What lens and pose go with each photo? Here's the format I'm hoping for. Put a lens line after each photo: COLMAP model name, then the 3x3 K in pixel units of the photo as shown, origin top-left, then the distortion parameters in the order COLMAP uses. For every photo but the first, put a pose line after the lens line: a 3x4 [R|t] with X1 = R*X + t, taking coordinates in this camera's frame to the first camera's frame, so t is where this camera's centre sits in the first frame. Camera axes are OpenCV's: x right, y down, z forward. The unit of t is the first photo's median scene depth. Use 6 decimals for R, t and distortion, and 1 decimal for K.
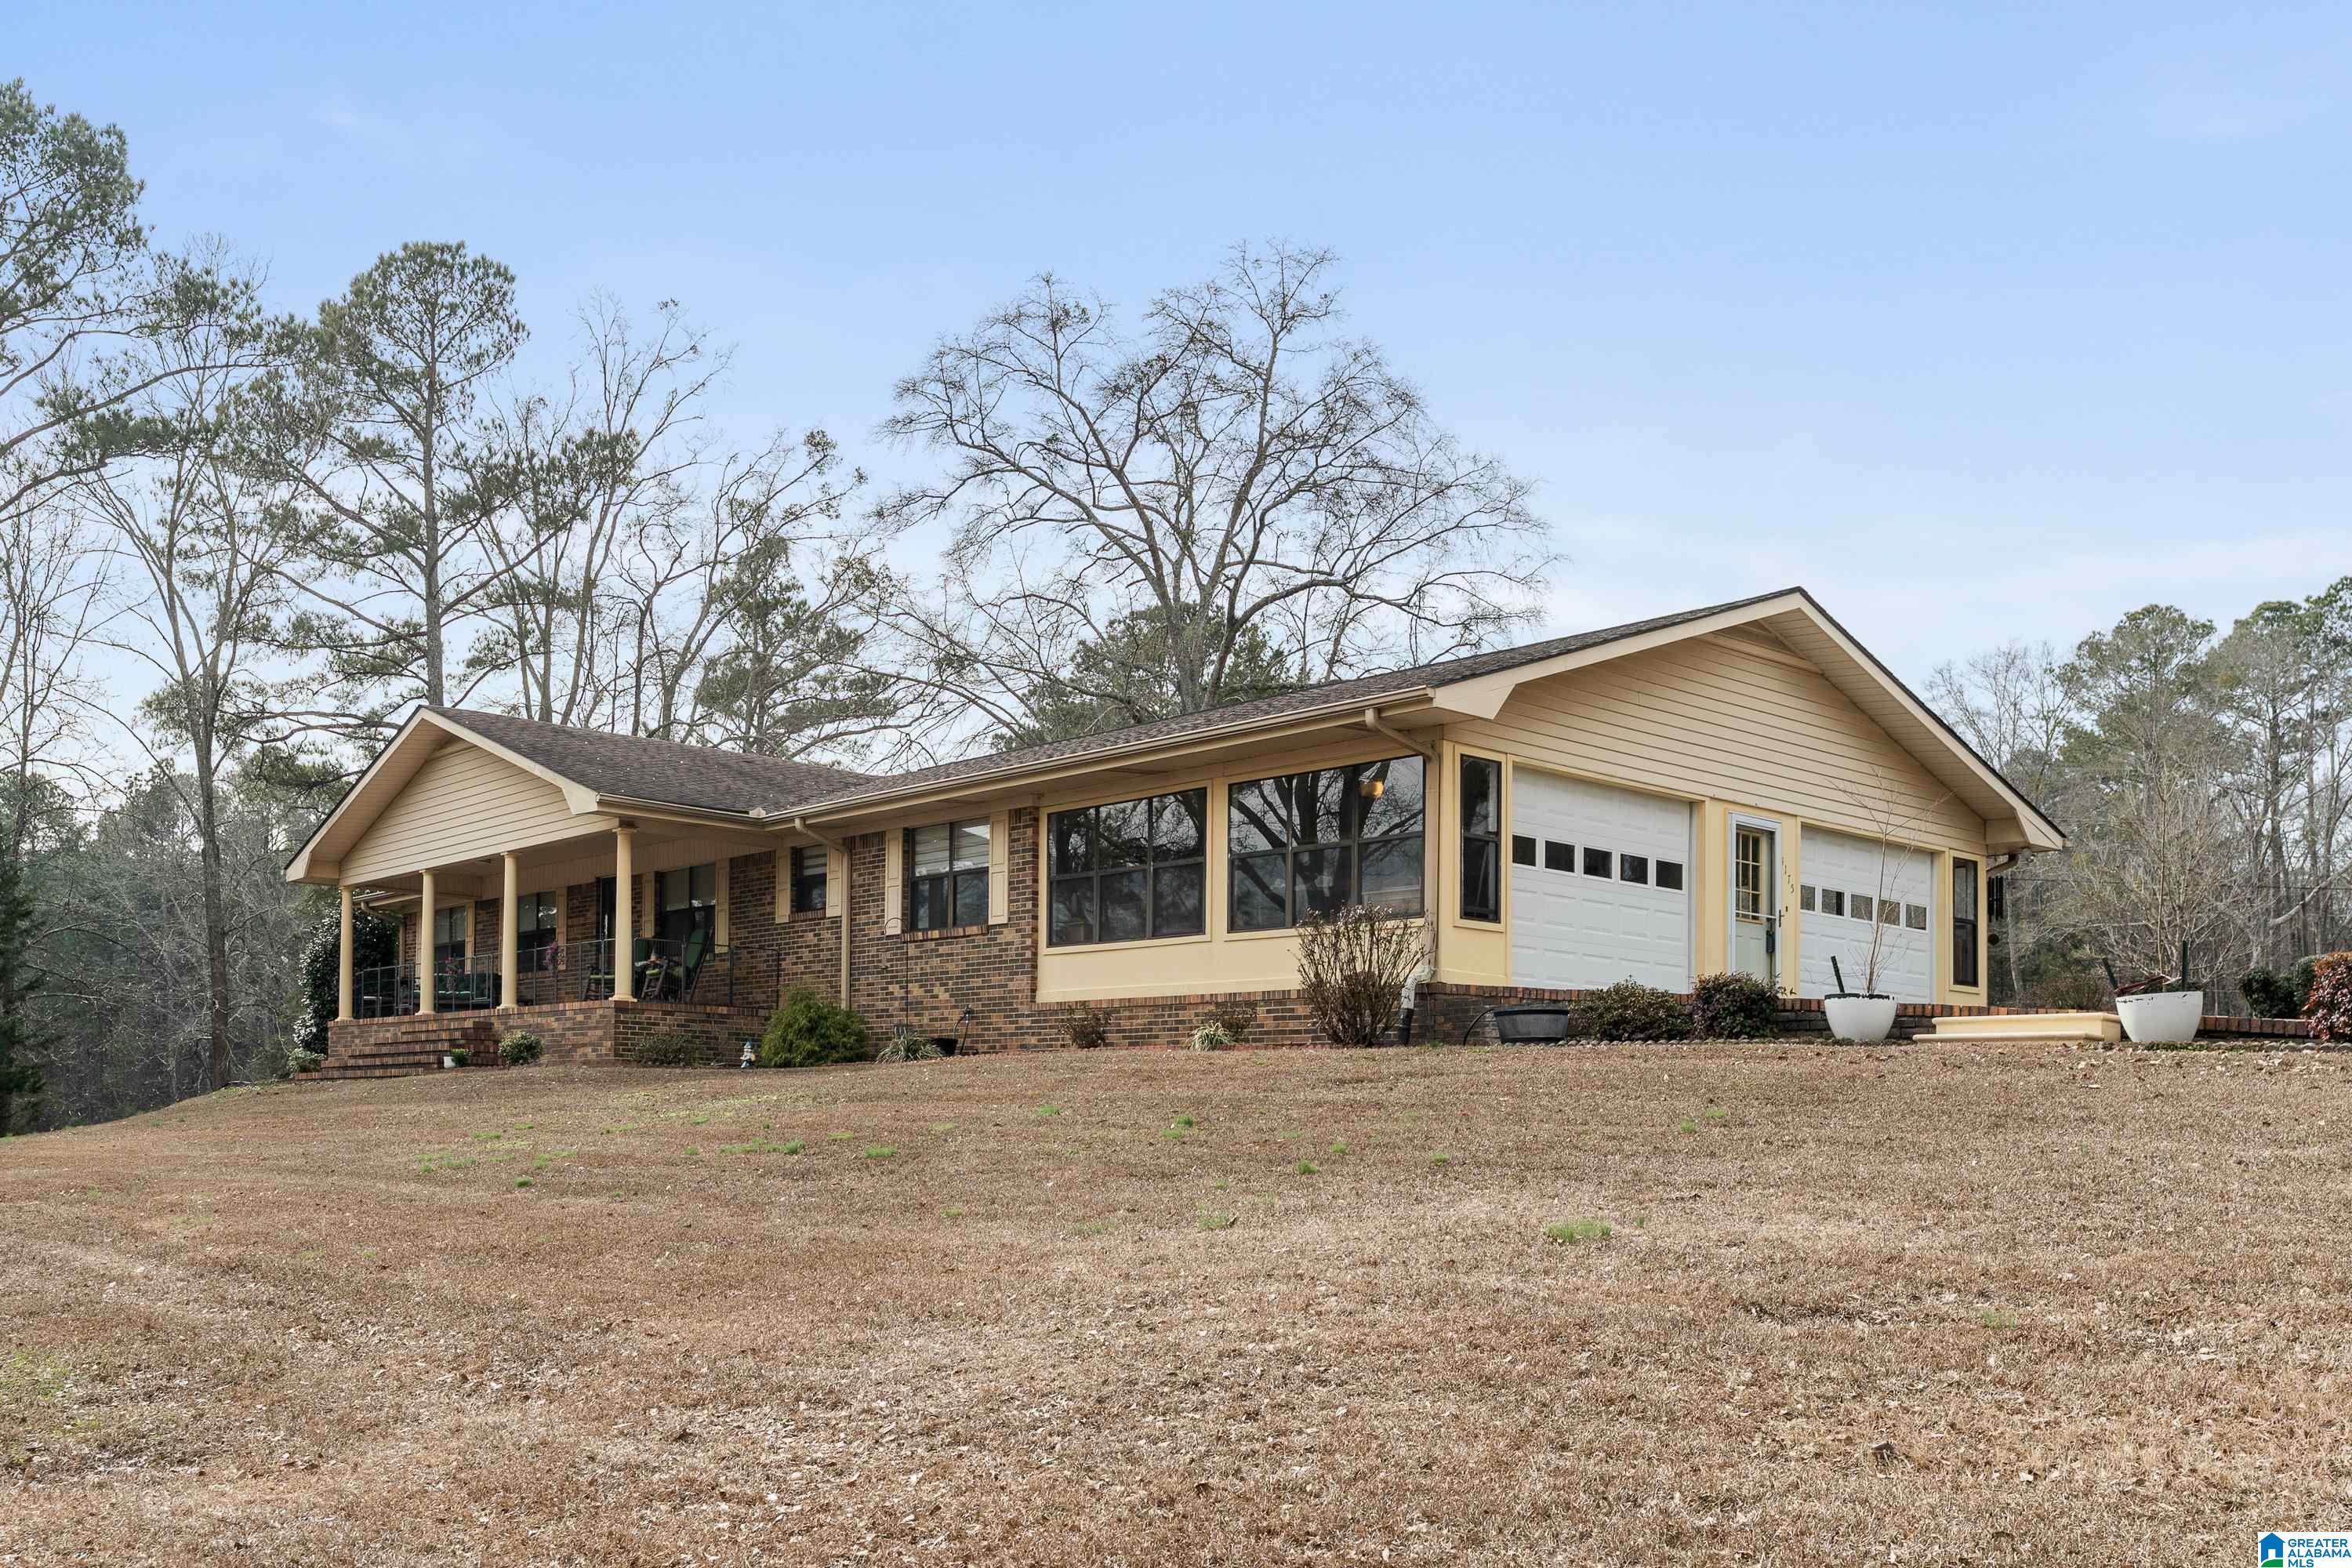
lens RADIAL K [[1857.4, 0, 1176.0], [0, 1857.4, 784.0], [0, 0, 1]] dist [0.009115, 0.002365]
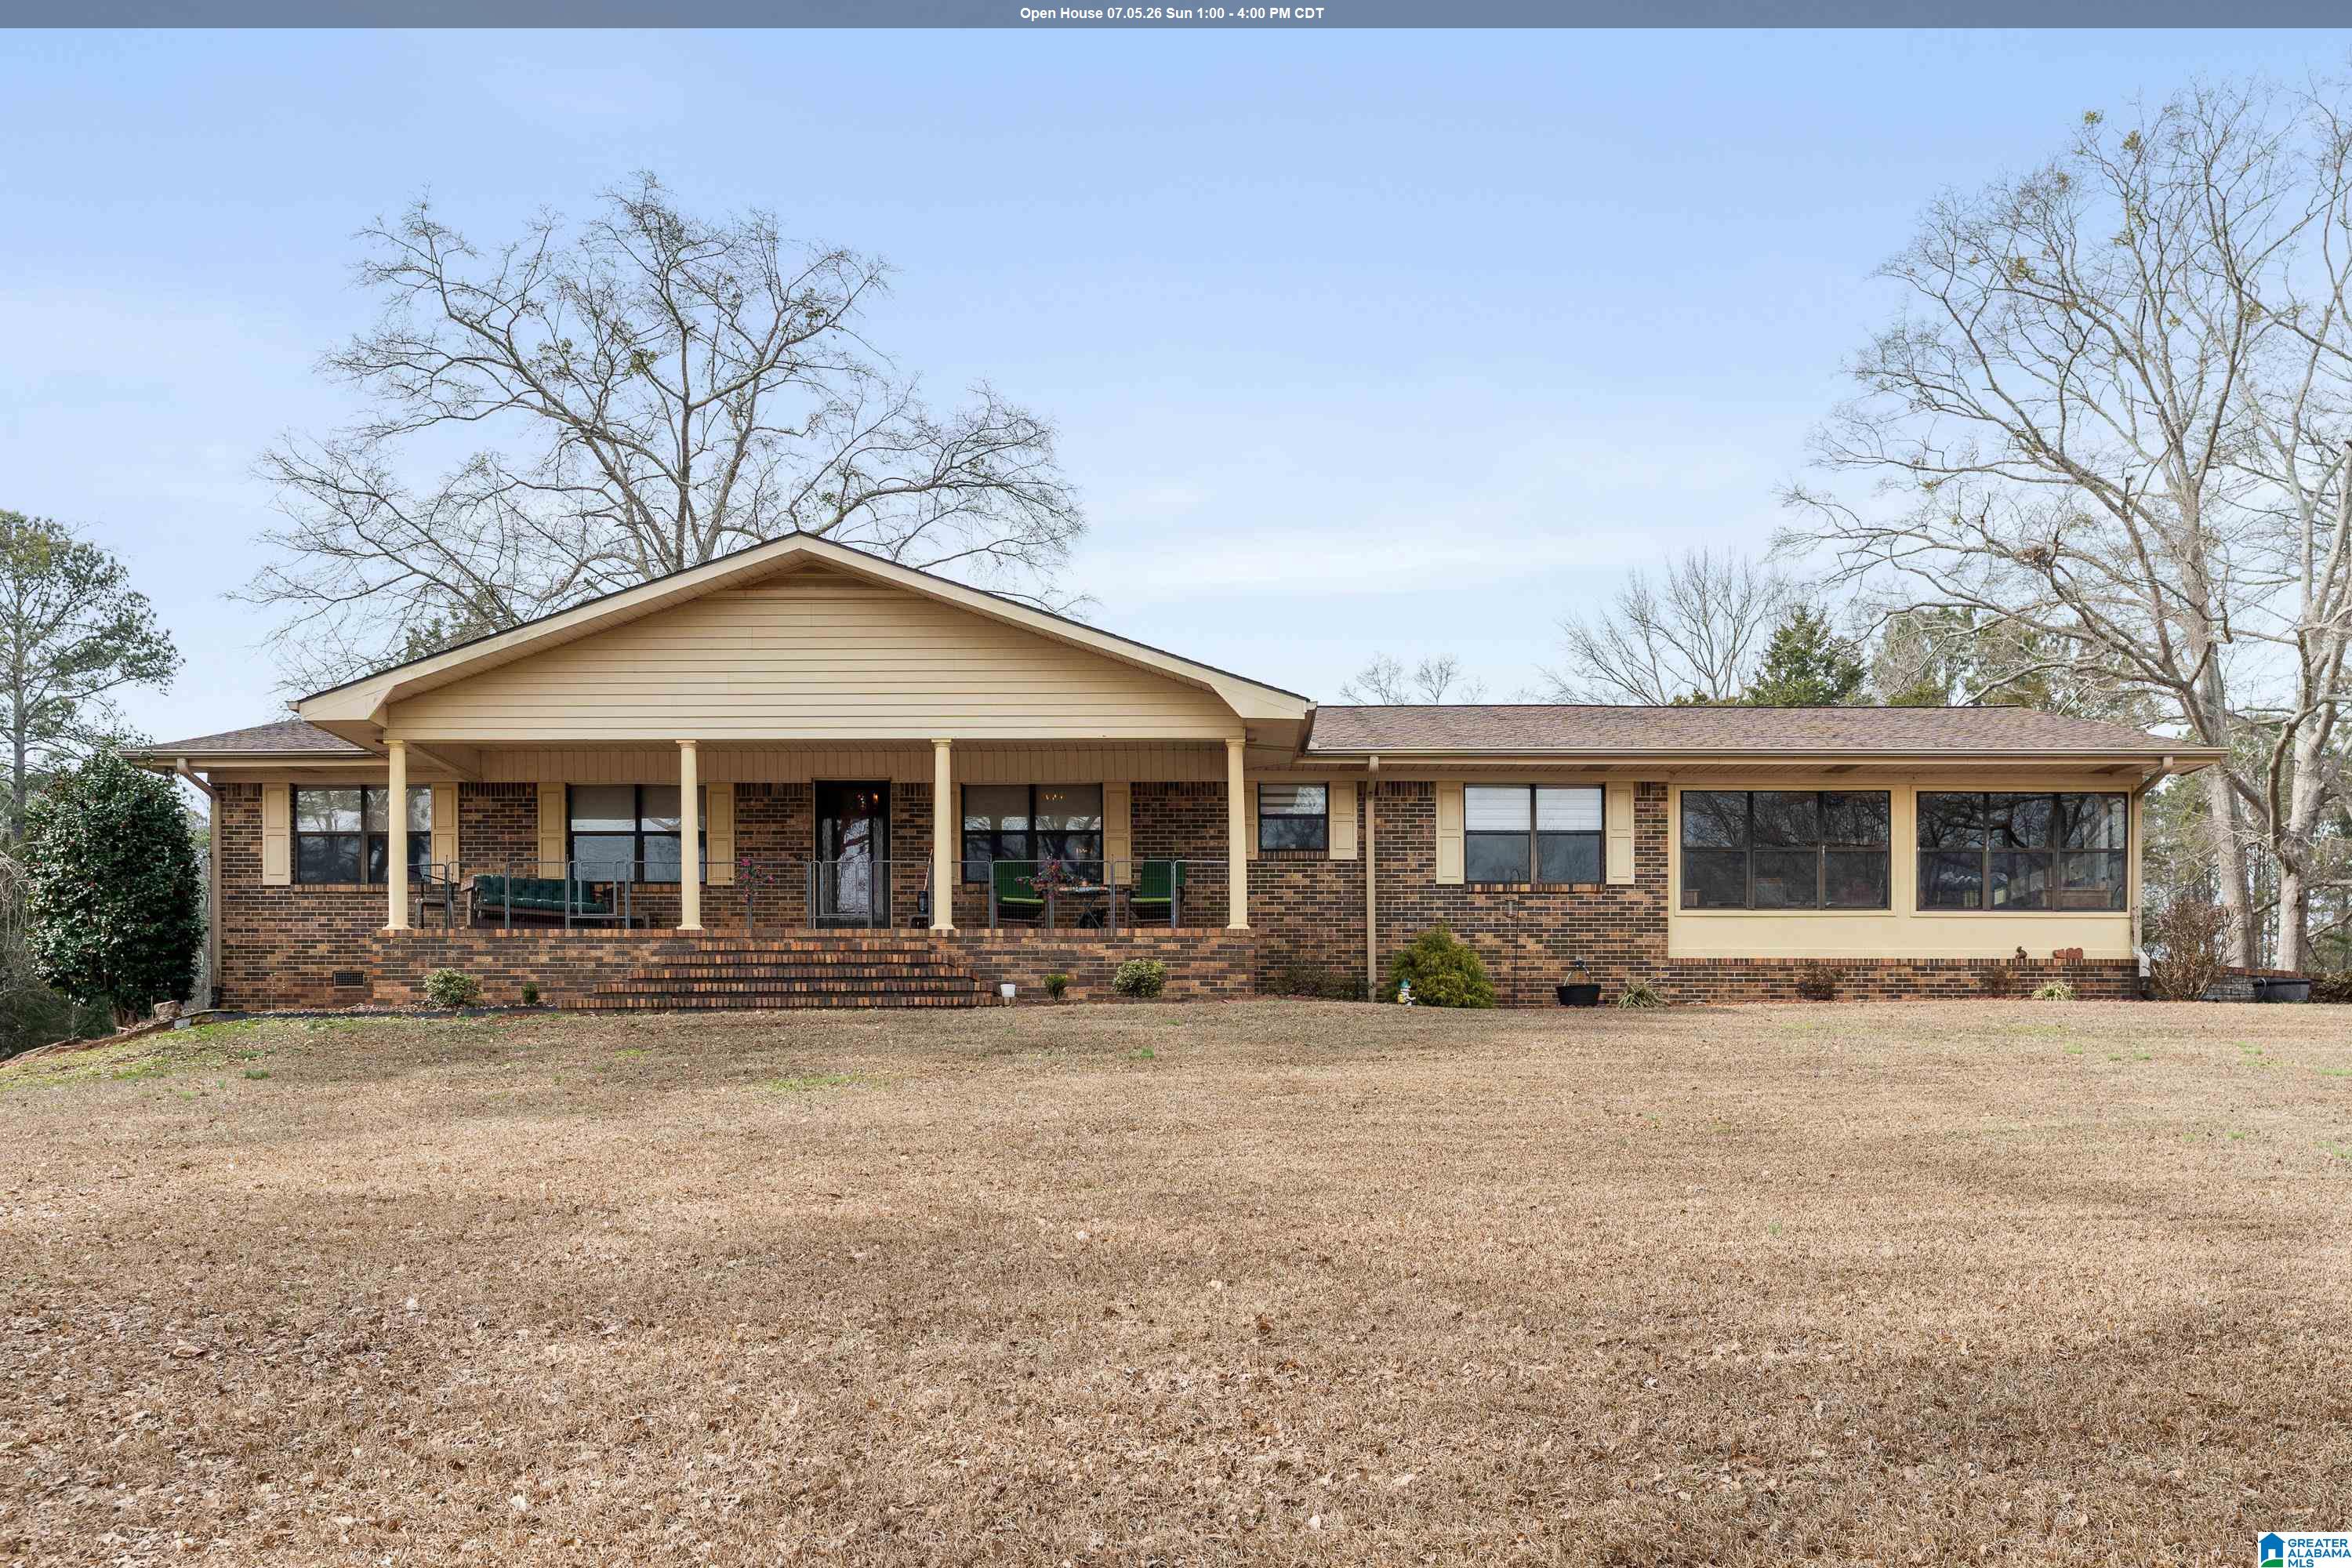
lens RADIAL K [[1684.2, 0, 1176.0], [0, 1684.2, 784.0], [0, 0, 1]] dist [-0.003958, 0.000024]
pose [[0.692058, 0.129228, 0.710180, -0.986072], [-0.118532, 0.990834, -0.064790, 0.111953], [-0.712043, -0.039341, 0.701032, 0.494114]]
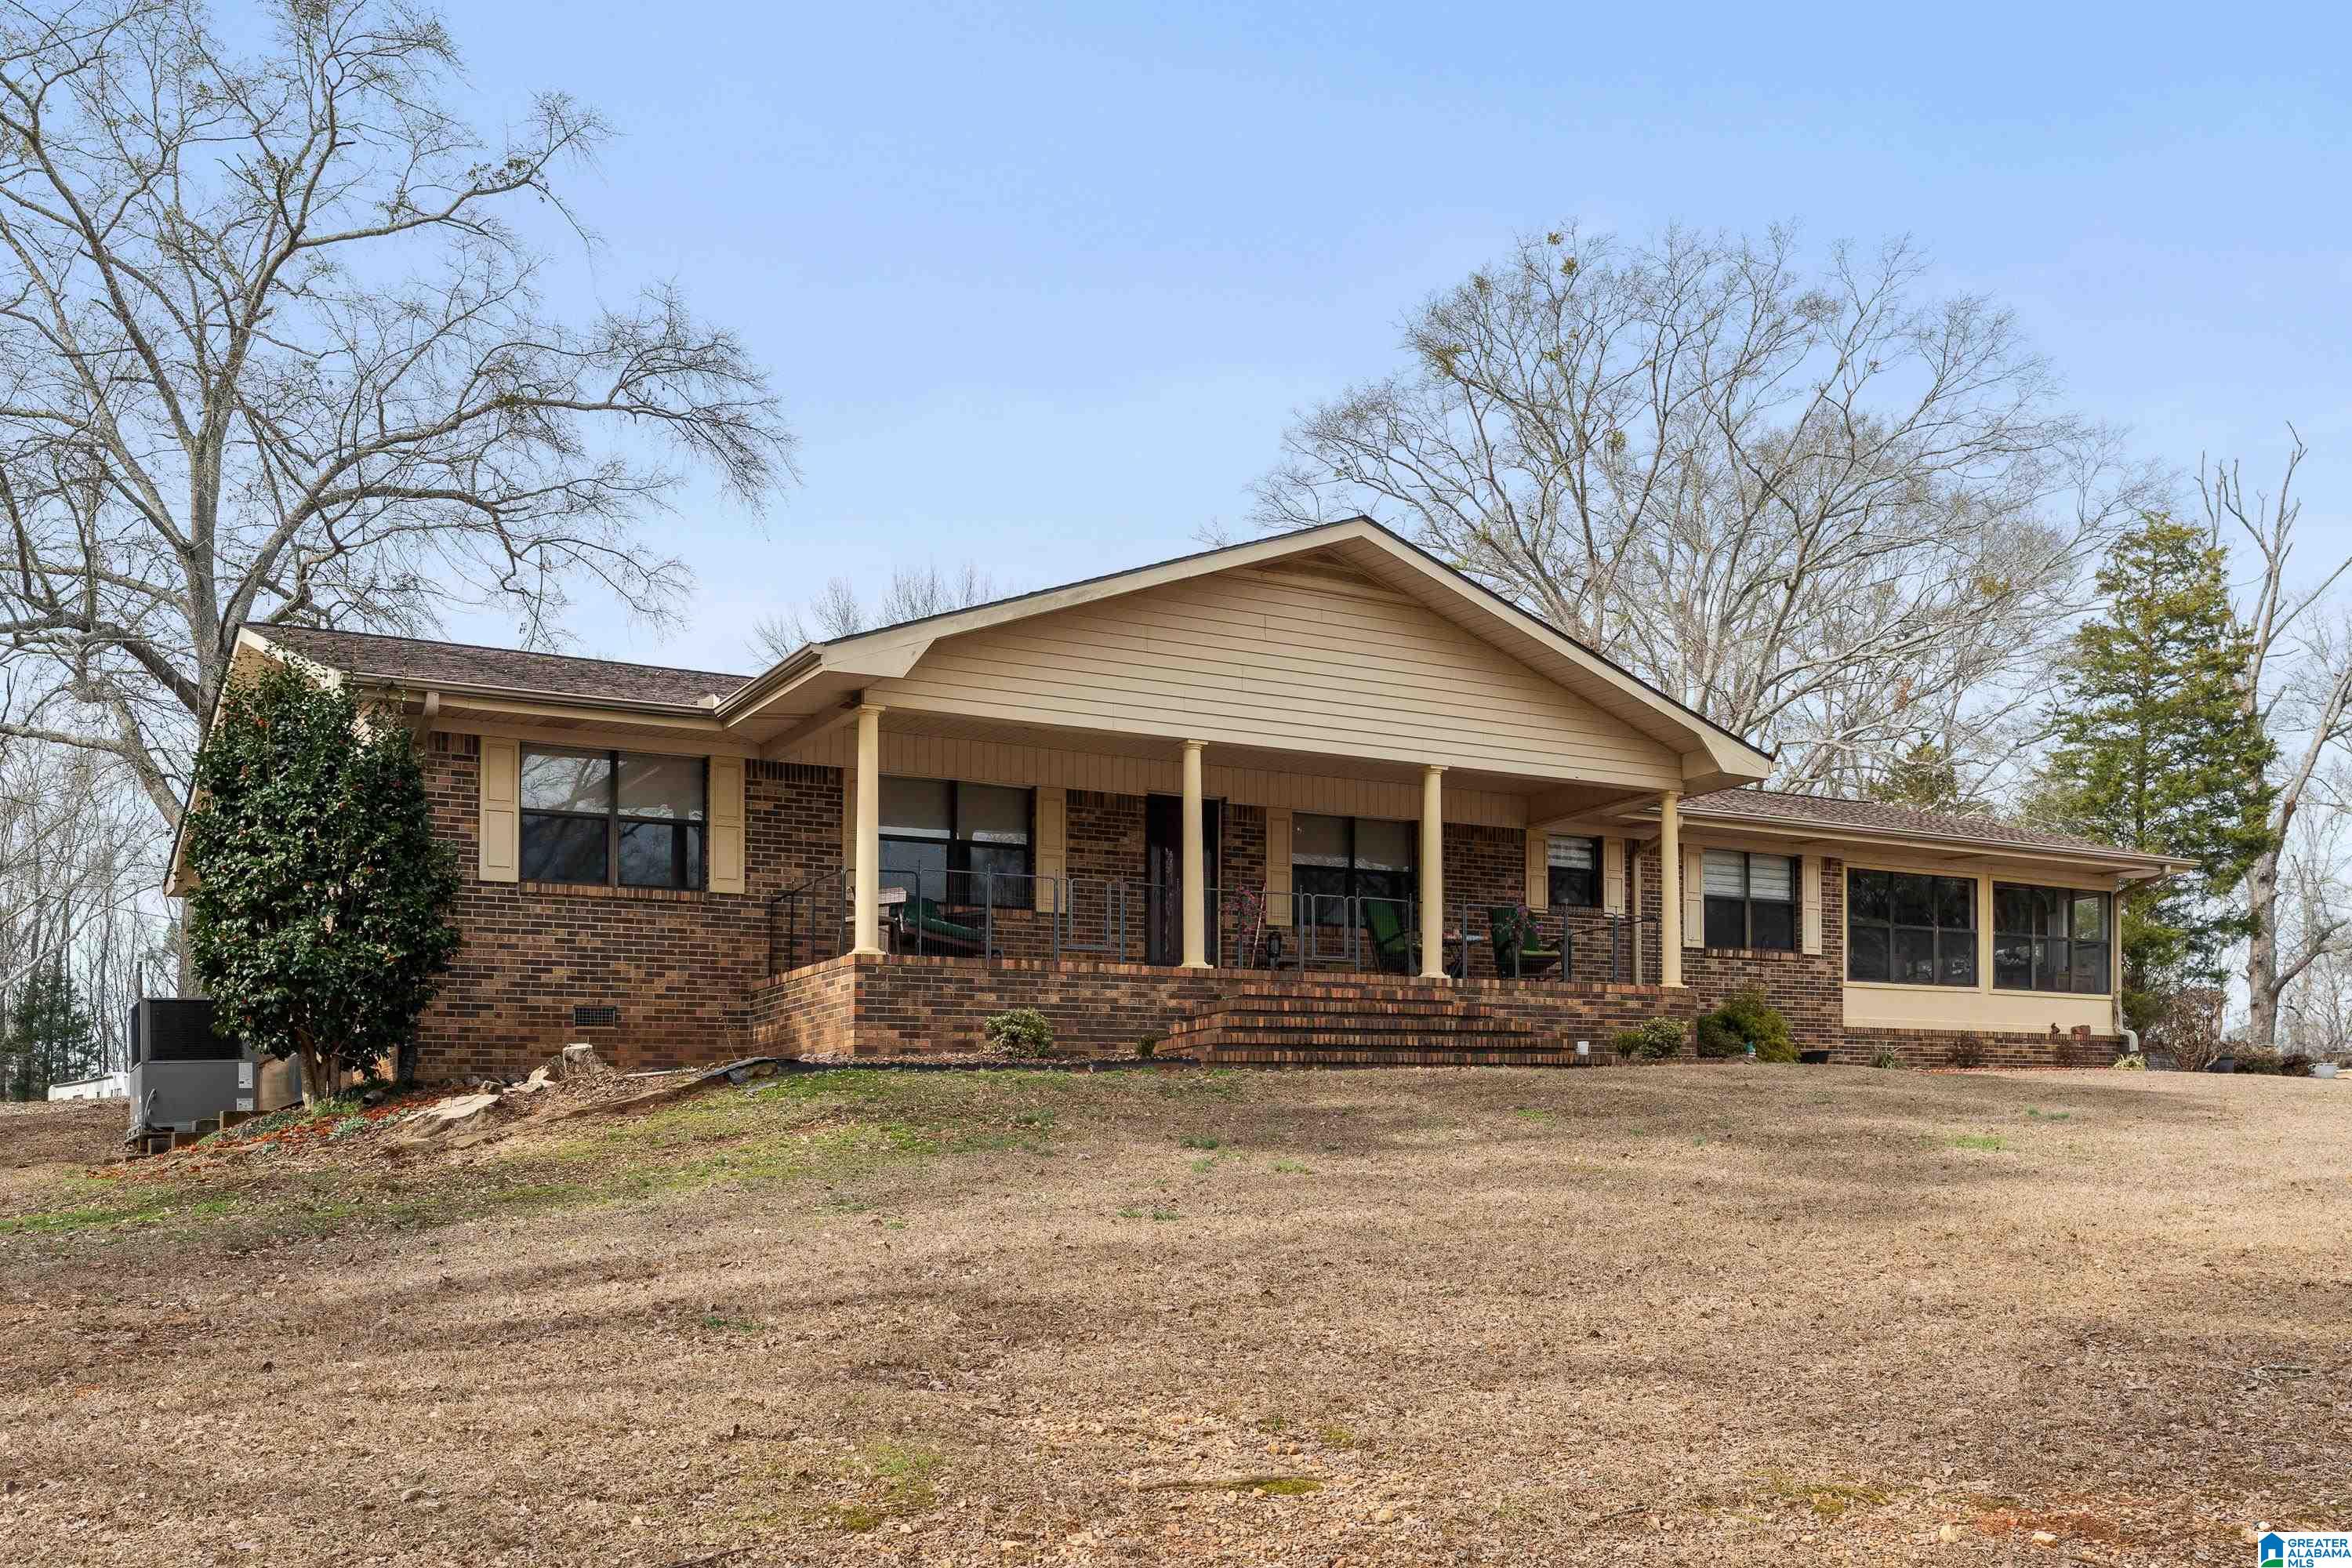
lens RADIAL K [[1915.9, 0, 1176.0], [0, 1915.9, 784.0], [0, 0, 1]] dist [0.003540, -0.005289]
pose [[0.253327, 0.182861, 0.949941, -1.324257], [-0.145547, 0.977999, -0.149448, 0.204872], [-0.956369, -0.100402, 0.274368, 1.058894]]
